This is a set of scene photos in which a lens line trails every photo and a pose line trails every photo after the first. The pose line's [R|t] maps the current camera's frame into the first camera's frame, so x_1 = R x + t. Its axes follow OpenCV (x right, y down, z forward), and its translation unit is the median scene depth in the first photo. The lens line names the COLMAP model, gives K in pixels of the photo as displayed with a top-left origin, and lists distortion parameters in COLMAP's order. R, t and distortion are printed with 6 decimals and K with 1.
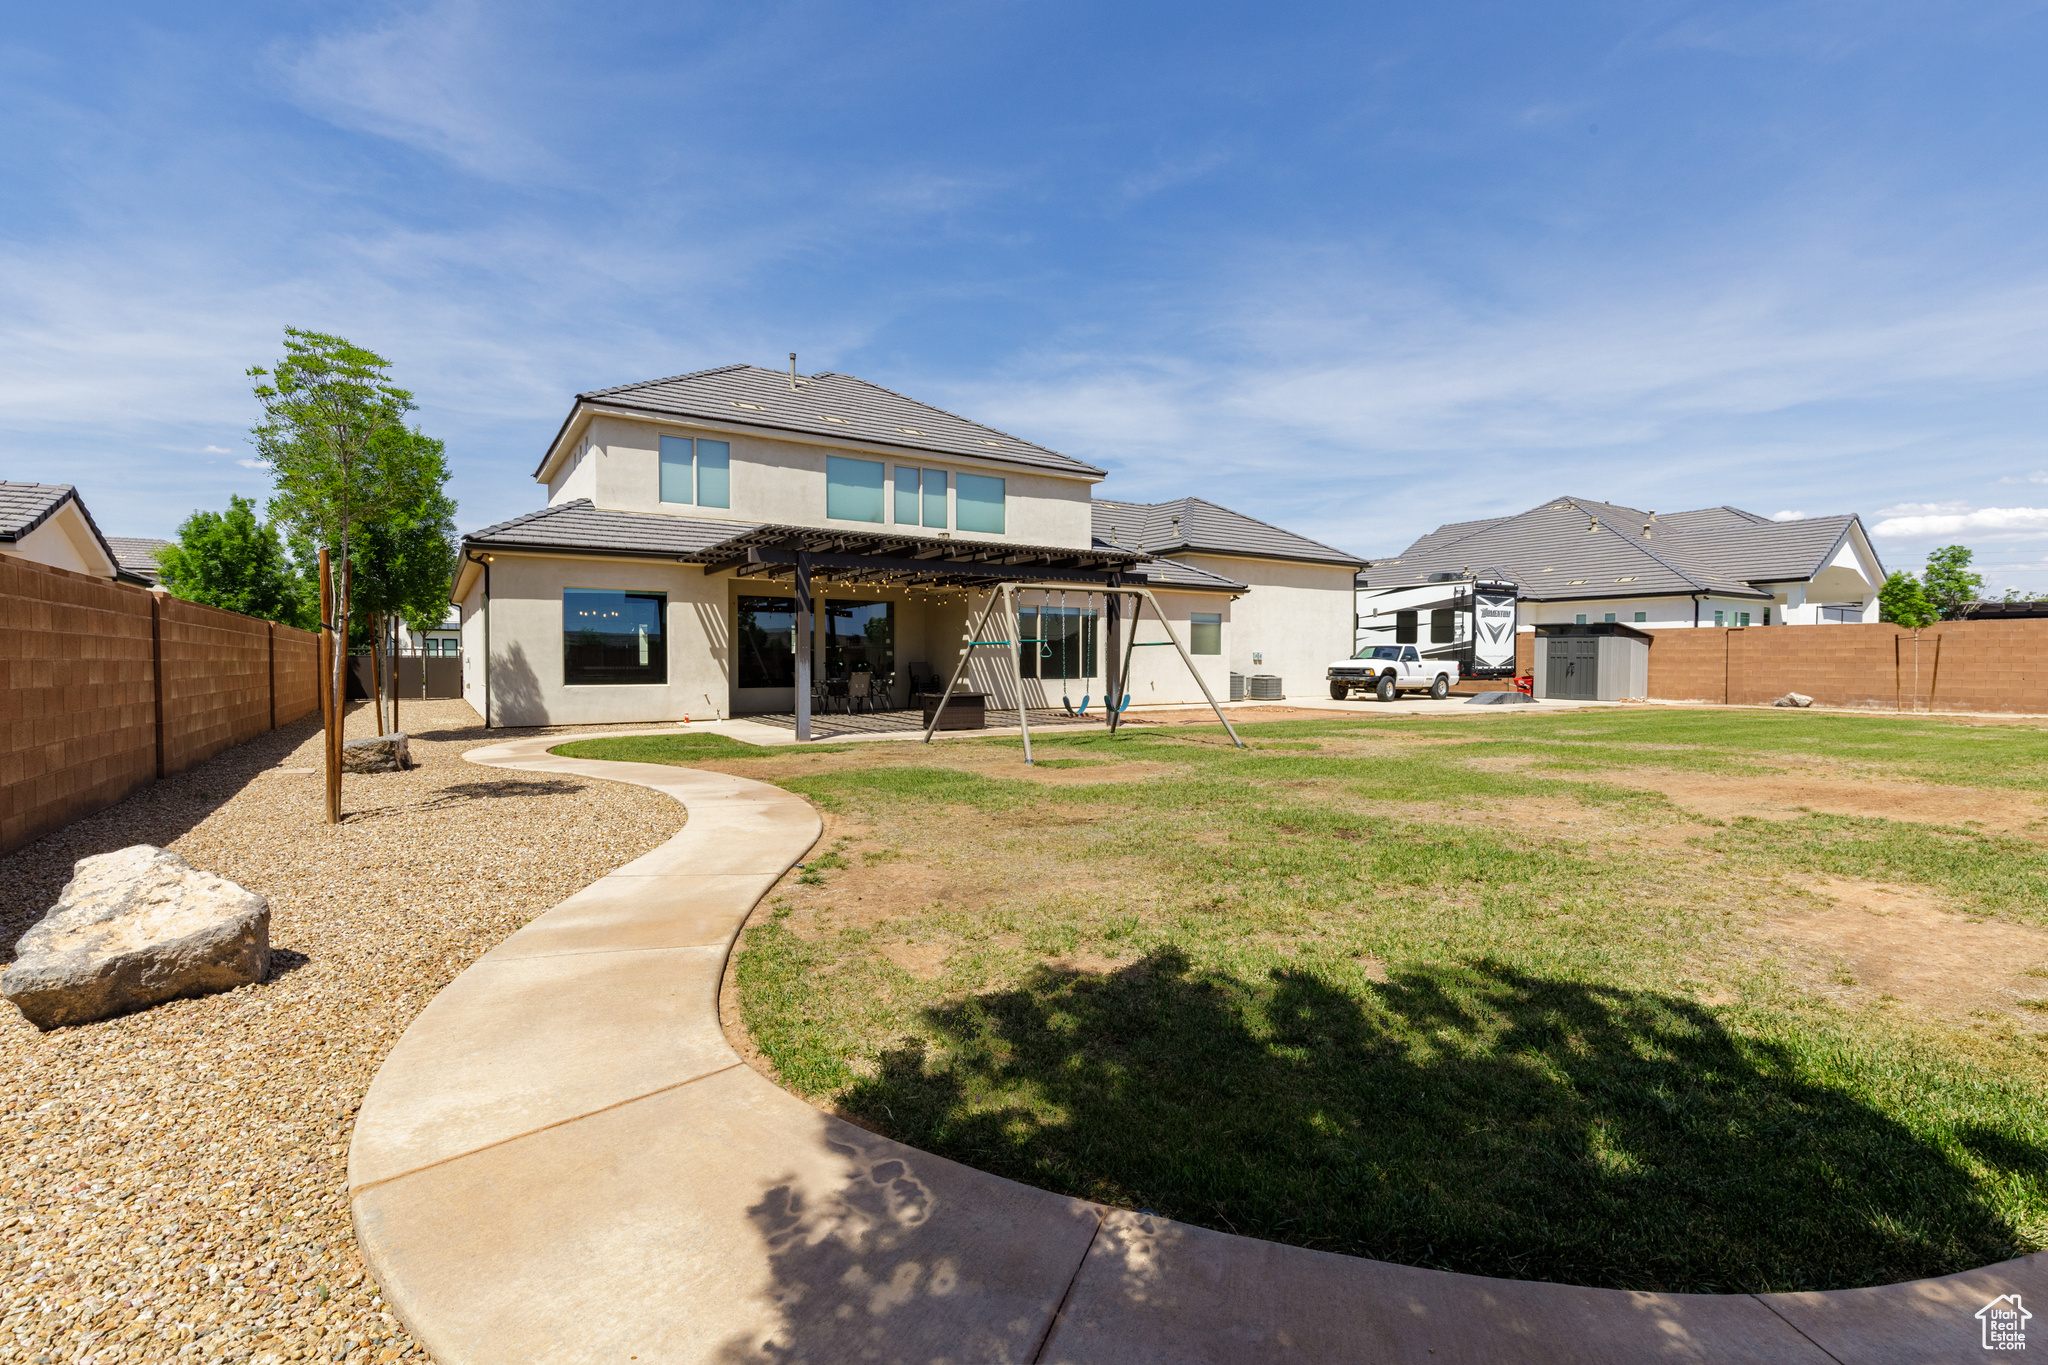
lens RADIAL K [[912.2, 0, 1020.8], [0, 912.2, 681.4], [0, 0, 1]] dist [0.002565, -0.001499]
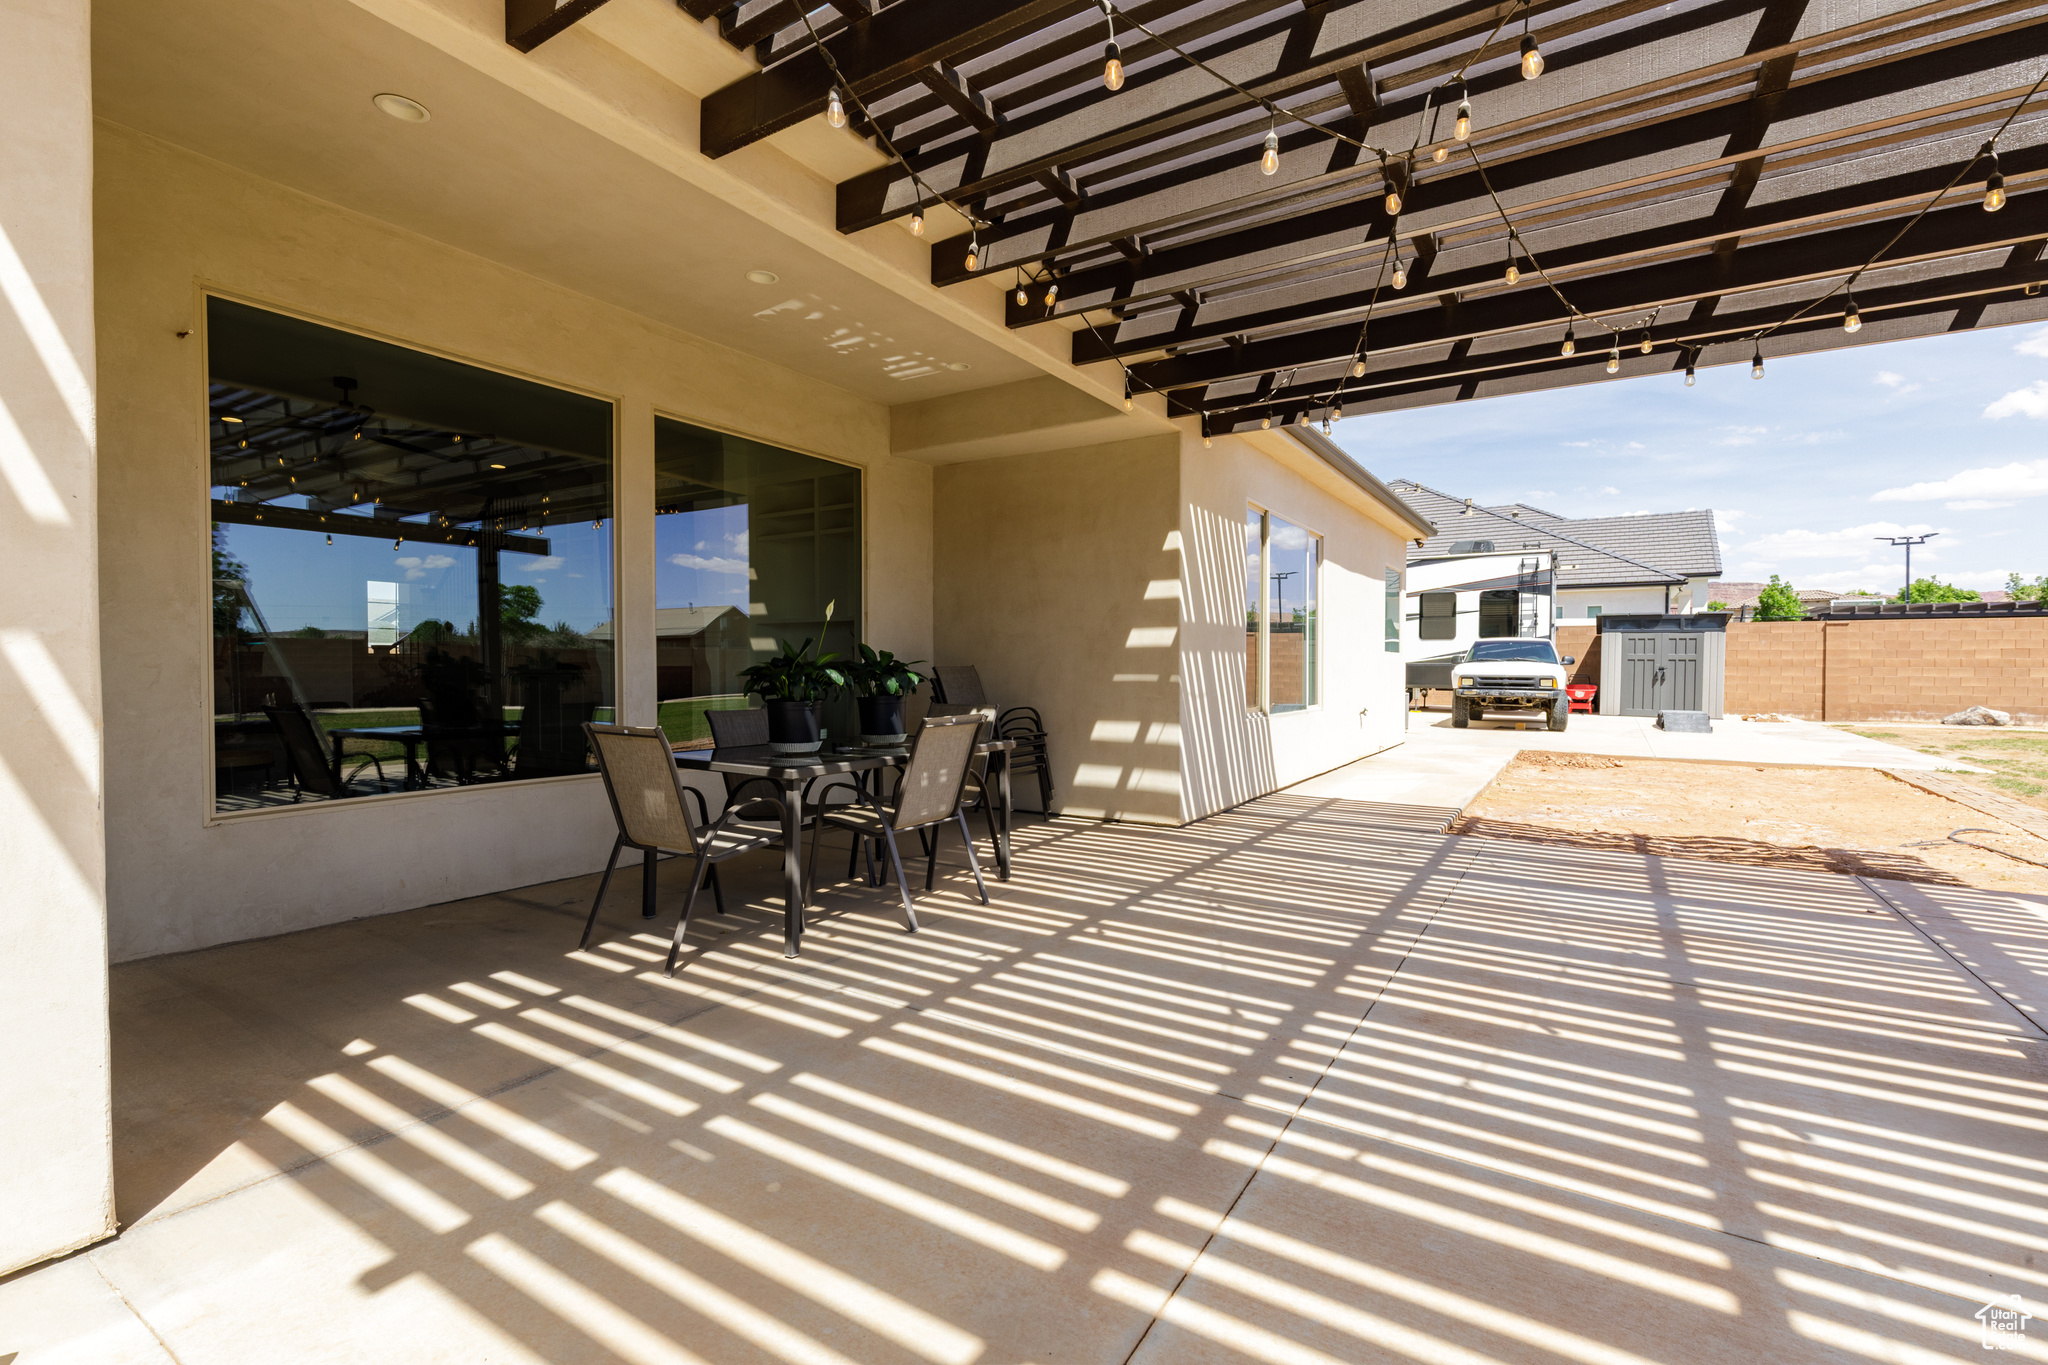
lens RADIAL K [[912.2, 0, 1027.2], [0, 912.2, 678.0], [0, 0, 1]] dist [0.002565, -0.001499]
pose [[0.910398, -0.005716, 0.413695, -0.163661], [0.008069, 0.999960, -0.003940, -0.012547], [-0.413656, 0.006925, 0.910407, 0.531062]]
